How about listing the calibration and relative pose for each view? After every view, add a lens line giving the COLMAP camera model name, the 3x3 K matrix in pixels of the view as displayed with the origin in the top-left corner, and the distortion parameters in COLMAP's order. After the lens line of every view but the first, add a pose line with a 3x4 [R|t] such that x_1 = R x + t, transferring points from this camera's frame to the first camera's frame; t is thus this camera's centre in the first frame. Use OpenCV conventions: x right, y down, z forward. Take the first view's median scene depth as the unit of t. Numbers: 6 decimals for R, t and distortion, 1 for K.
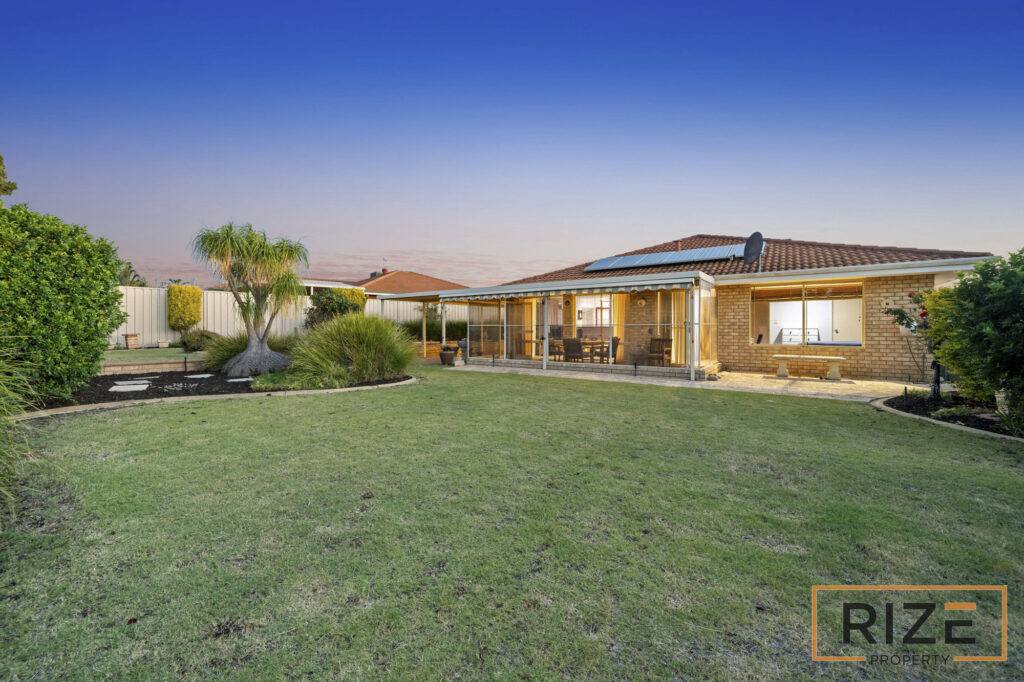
lens RADIAL K [[412.3, 0, 512.4], [0, 412.3, 334.1], [0, 0, 1]] dist [0.000693, 0.000049]
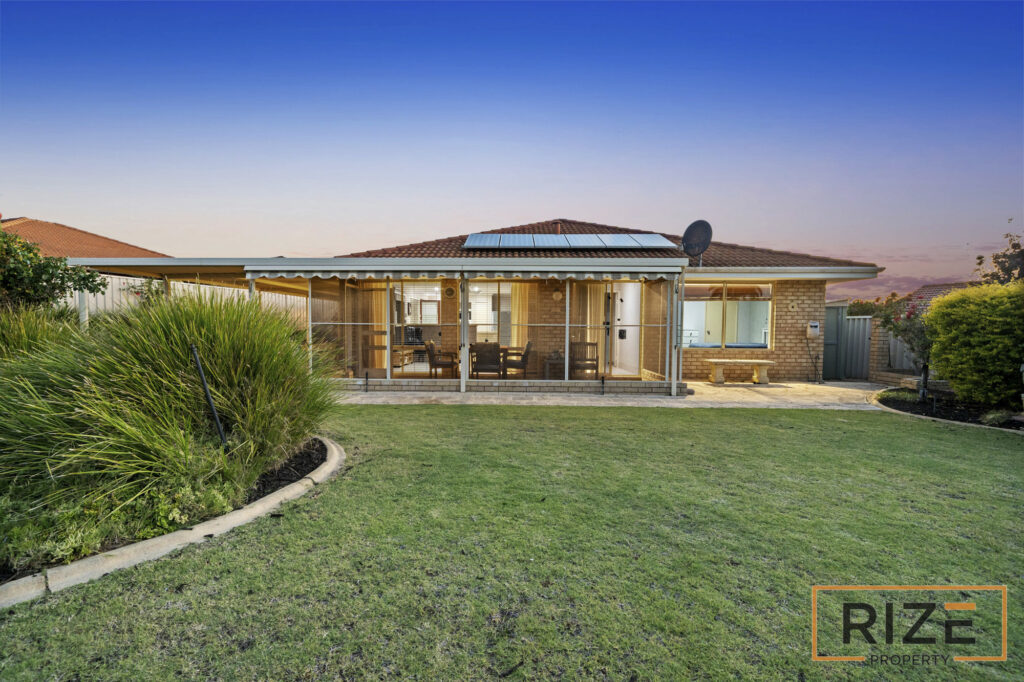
lens RADIAL K [[475.2, 0, 511.2], [0, 475.2, 345.5], [0, 0, 1]] dist [-0.012503, 0.000670]
pose [[0.832906, -0.015155, 0.553207, -0.249808], [-0.000462, 0.999606, 0.028079, -0.008040], [-0.553414, -0.023643, 0.832571, 0.316651]]
